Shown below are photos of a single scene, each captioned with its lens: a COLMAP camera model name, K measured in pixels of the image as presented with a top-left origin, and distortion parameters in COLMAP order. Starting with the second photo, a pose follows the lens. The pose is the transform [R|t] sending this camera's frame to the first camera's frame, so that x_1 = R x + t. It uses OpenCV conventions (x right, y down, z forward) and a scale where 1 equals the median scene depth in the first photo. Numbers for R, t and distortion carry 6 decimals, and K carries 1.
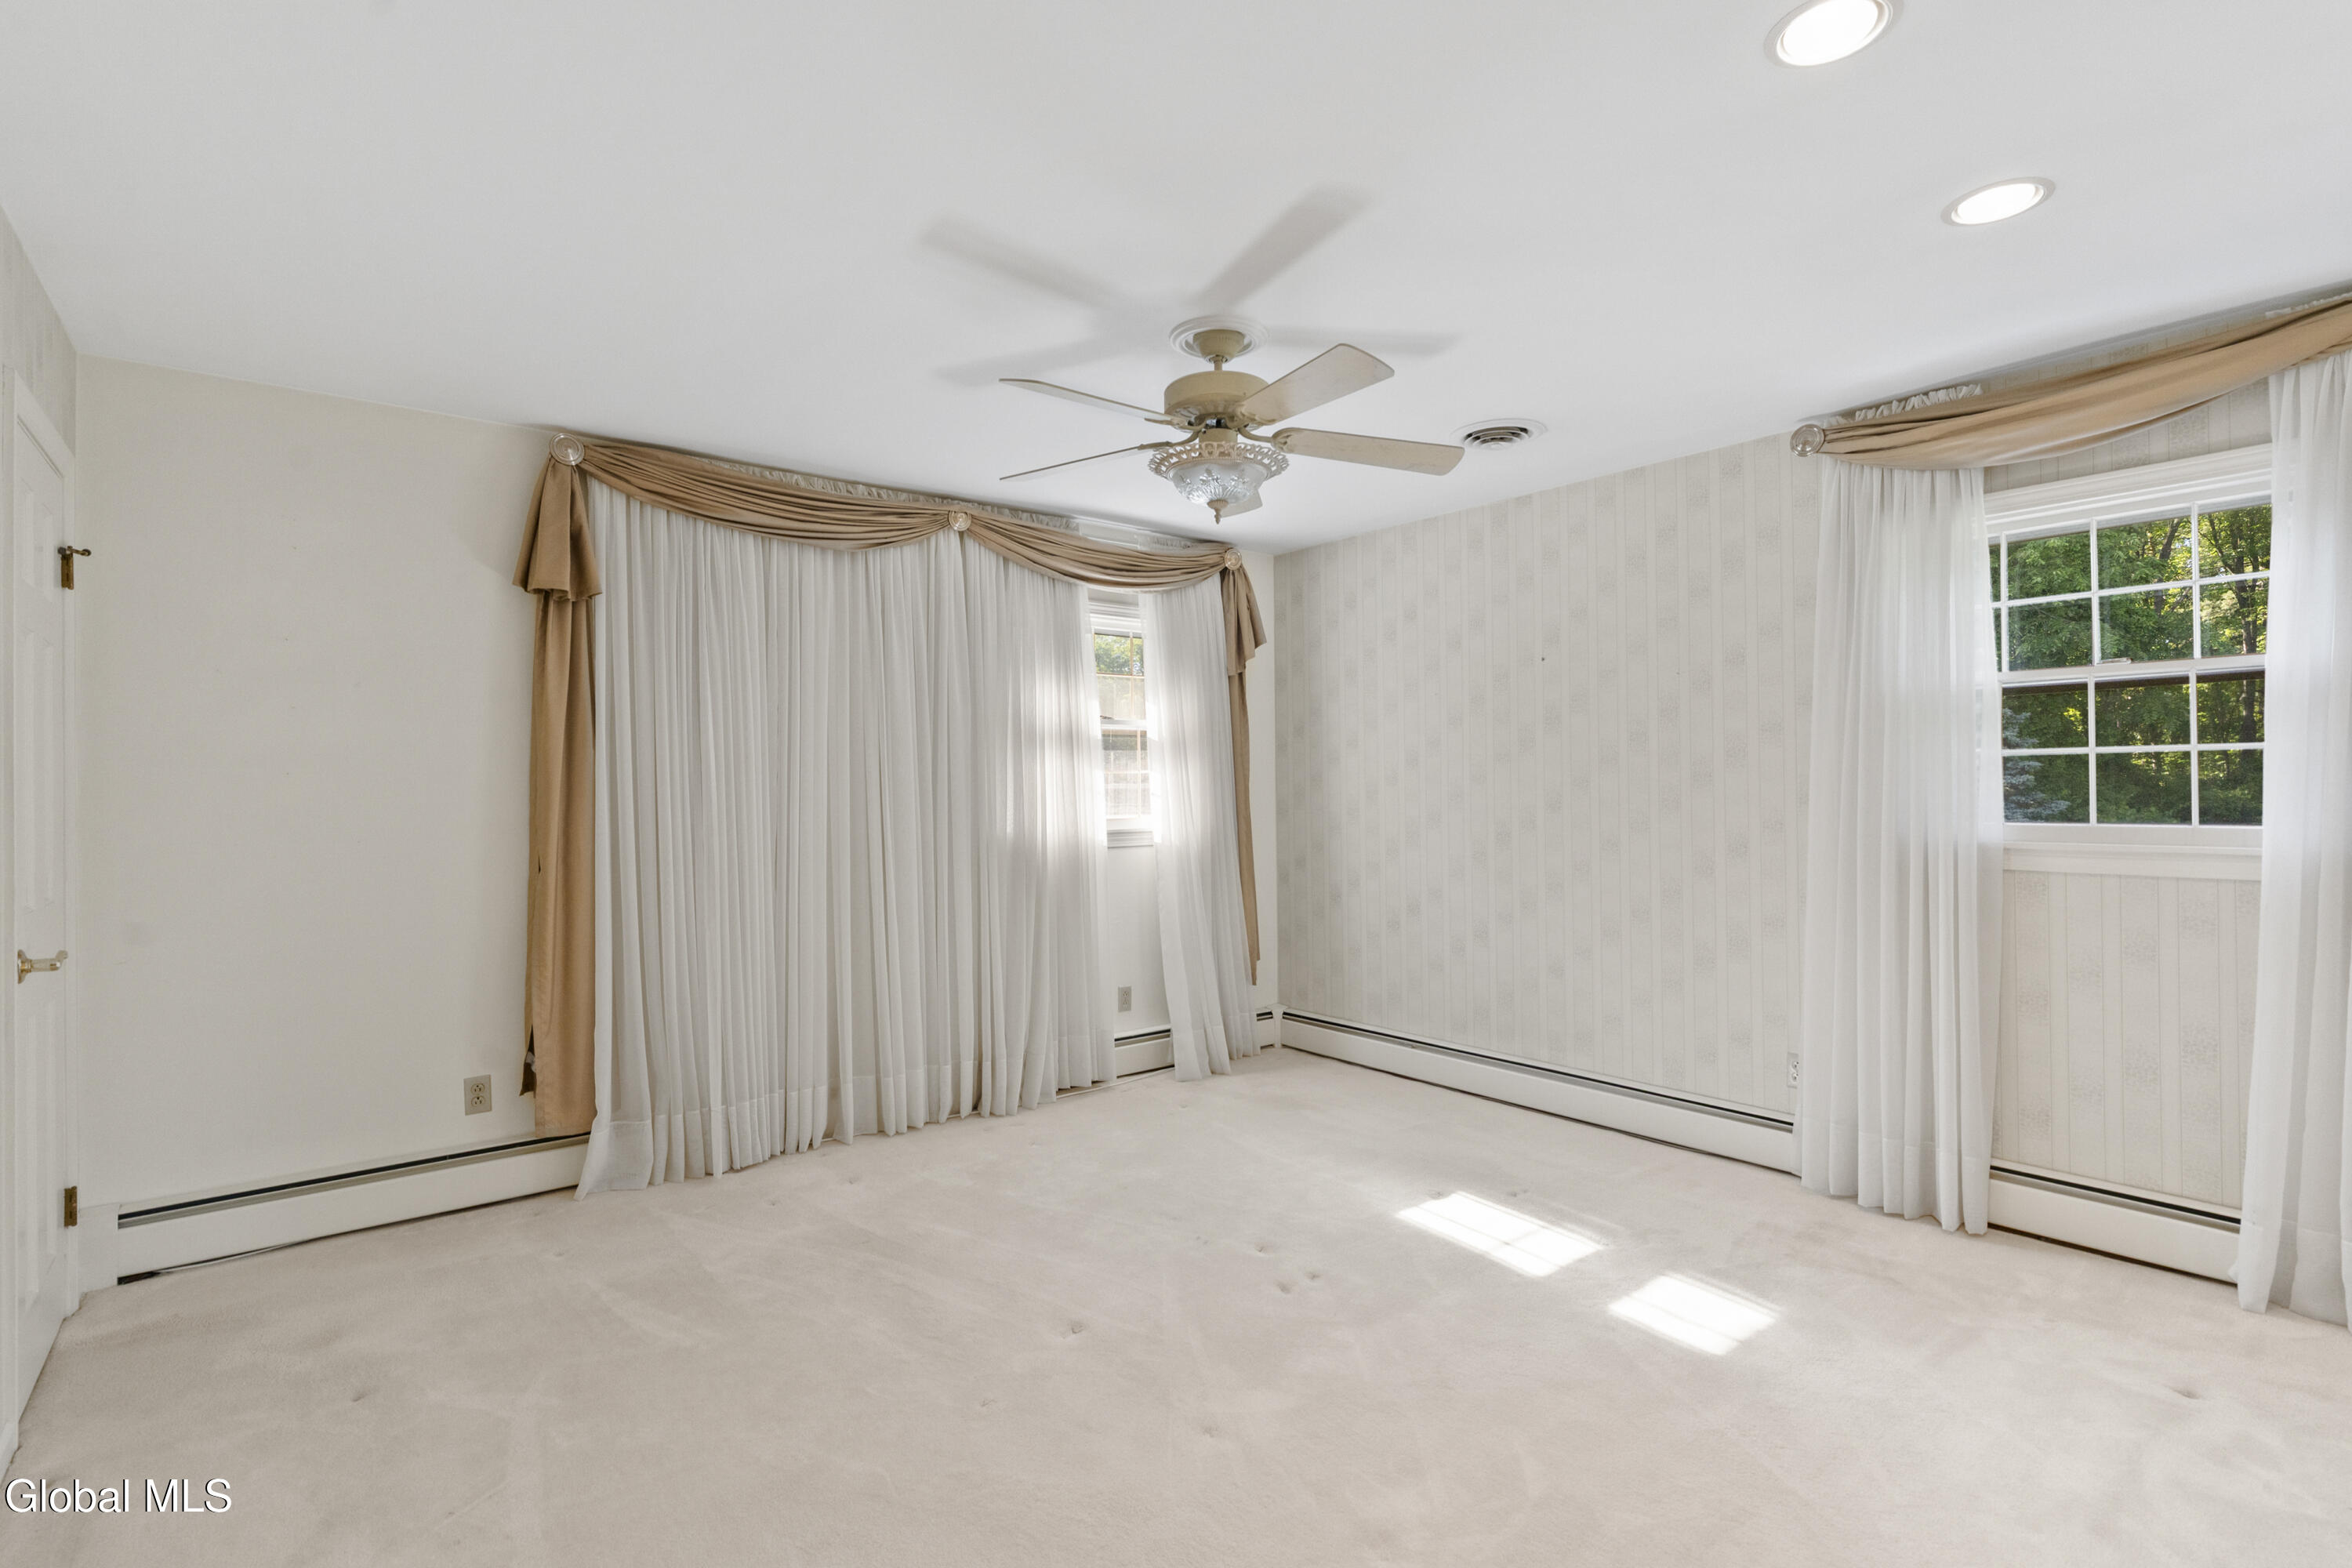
lens RADIAL K [[1164.7, 0, 1189.0], [0, 1164.7, 794.3], [0, 0, 1]] dist [-0.010028, 0.003246]
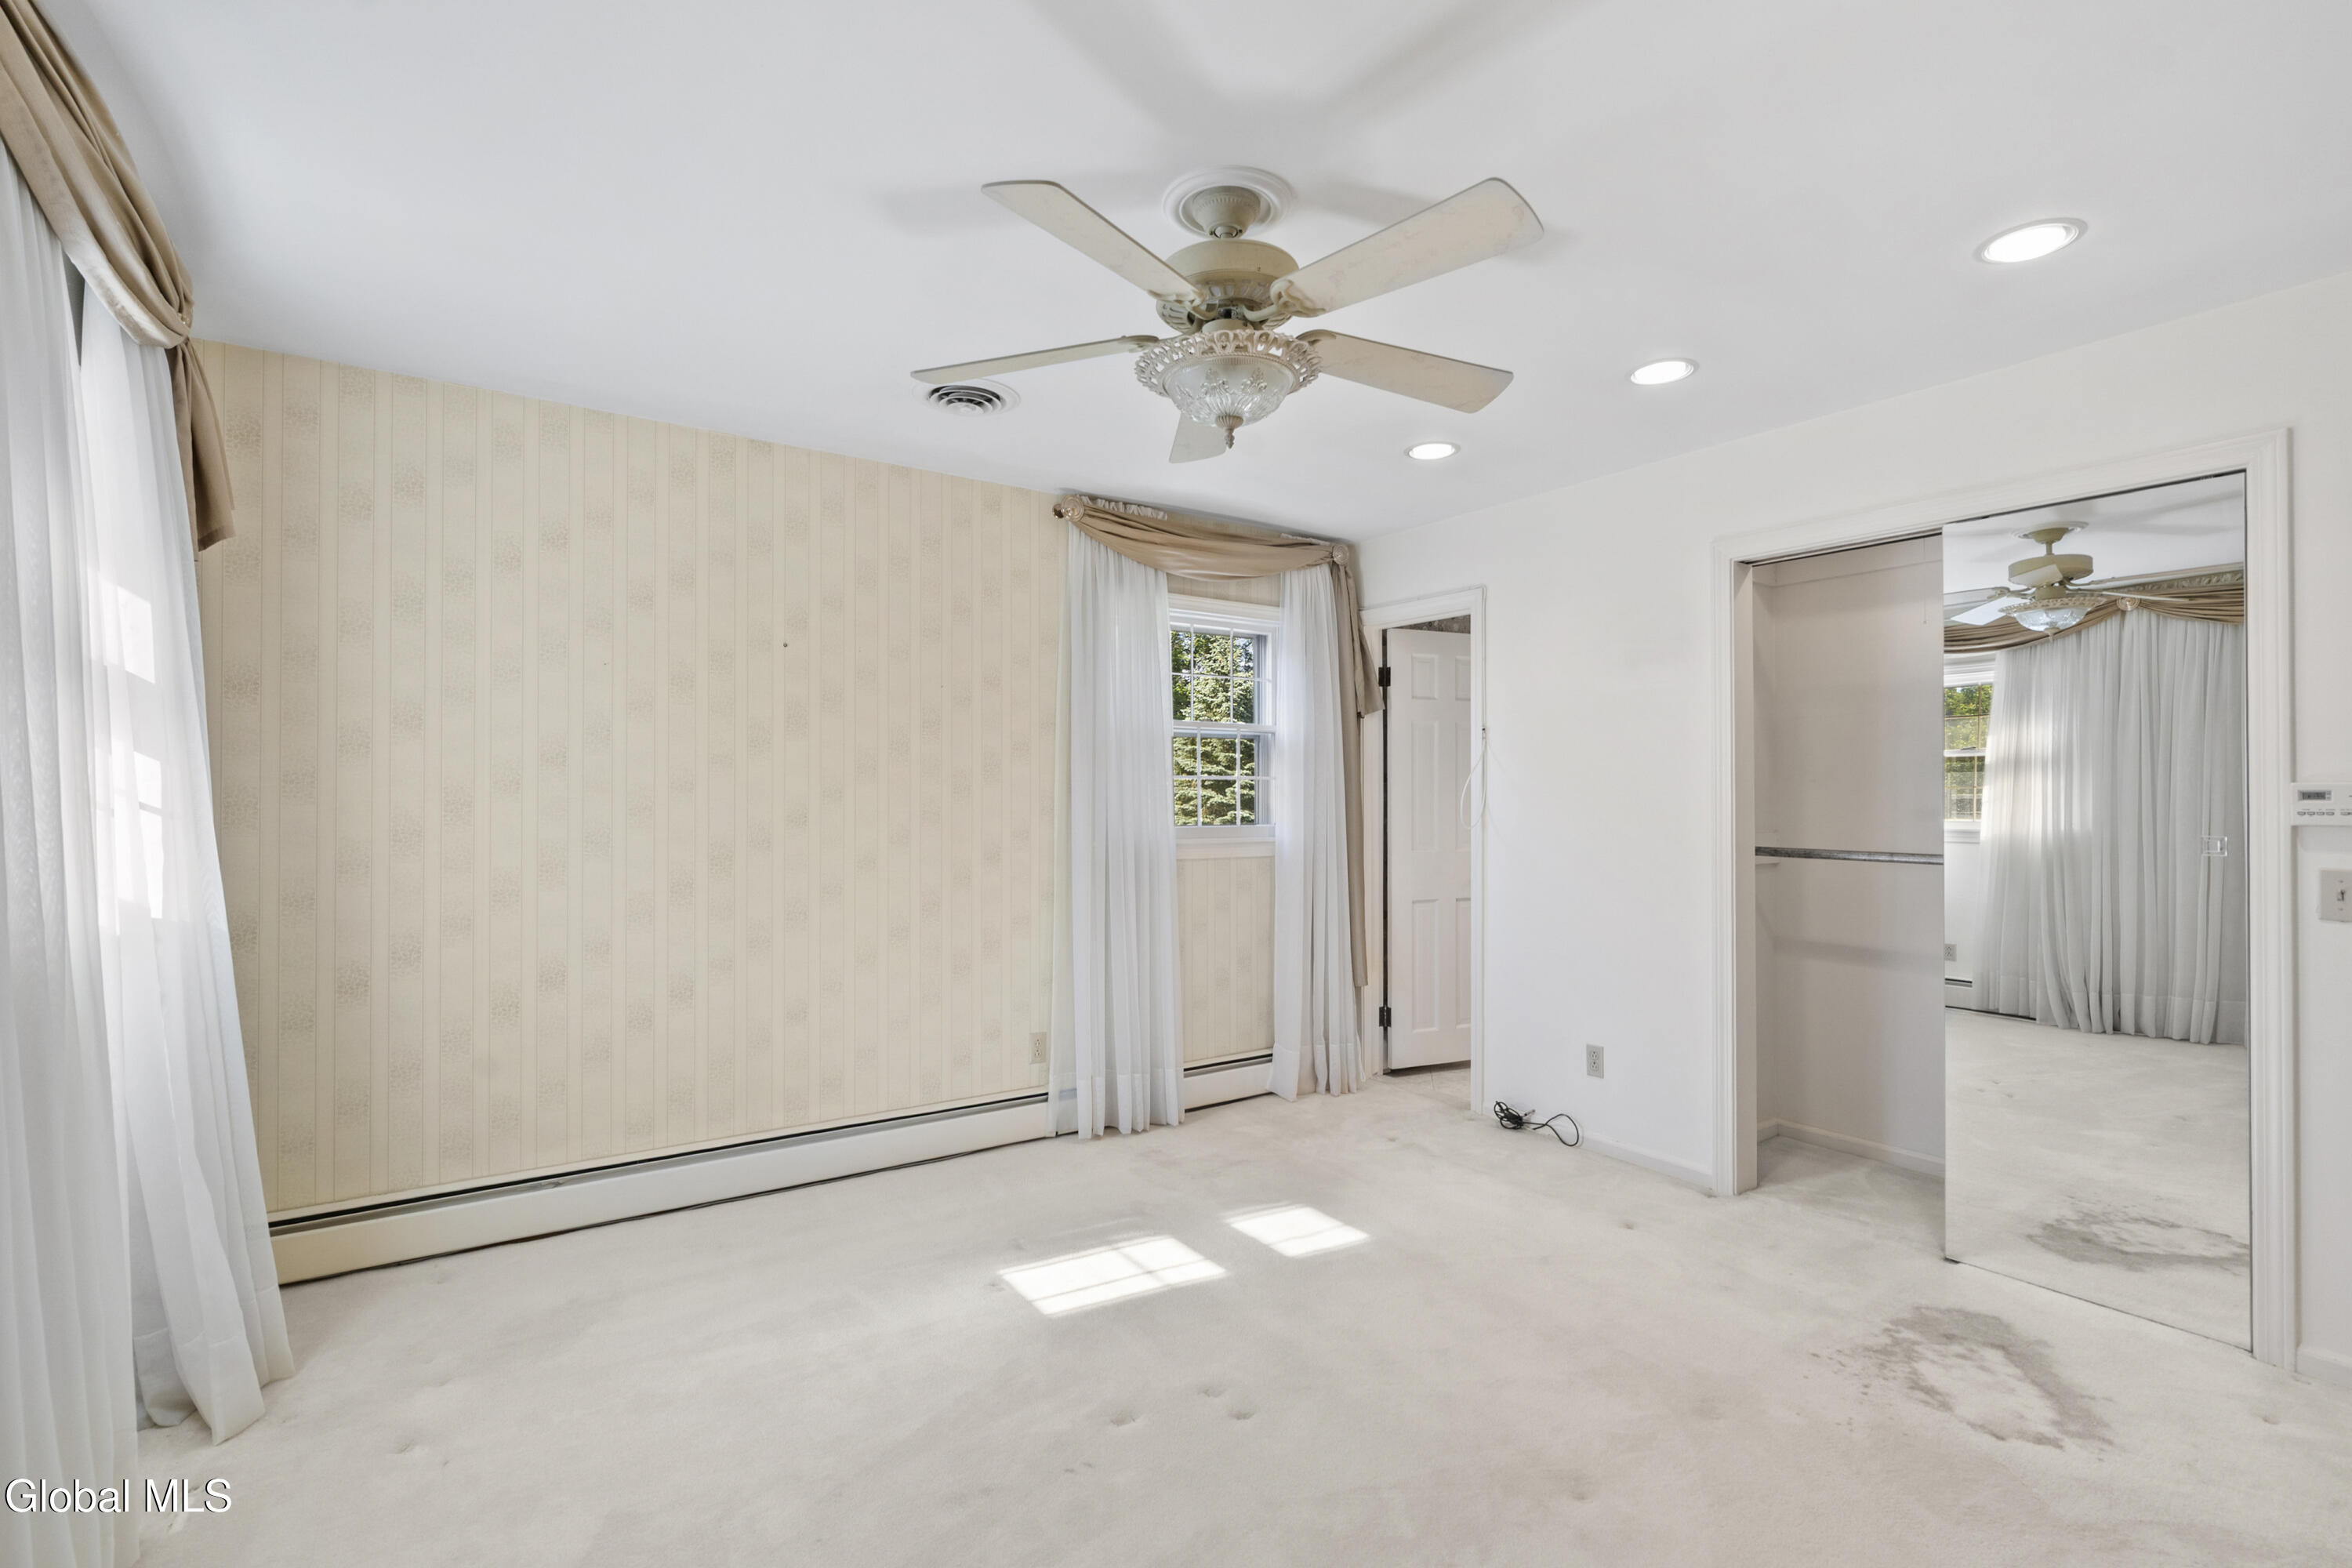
lens RADIAL K [[1089.8, 0, 1190.9], [0, 1089.8, 787.0], [0, 0, 1]] dist [-0.013645, -0.000071]
pose [[0.040959, 0.016881, 0.999018, -0.569860], [-0.000113, 0.999857, -0.016891, -0.001084], [-0.999161, 0.000579, 0.040955, 0.835860]]
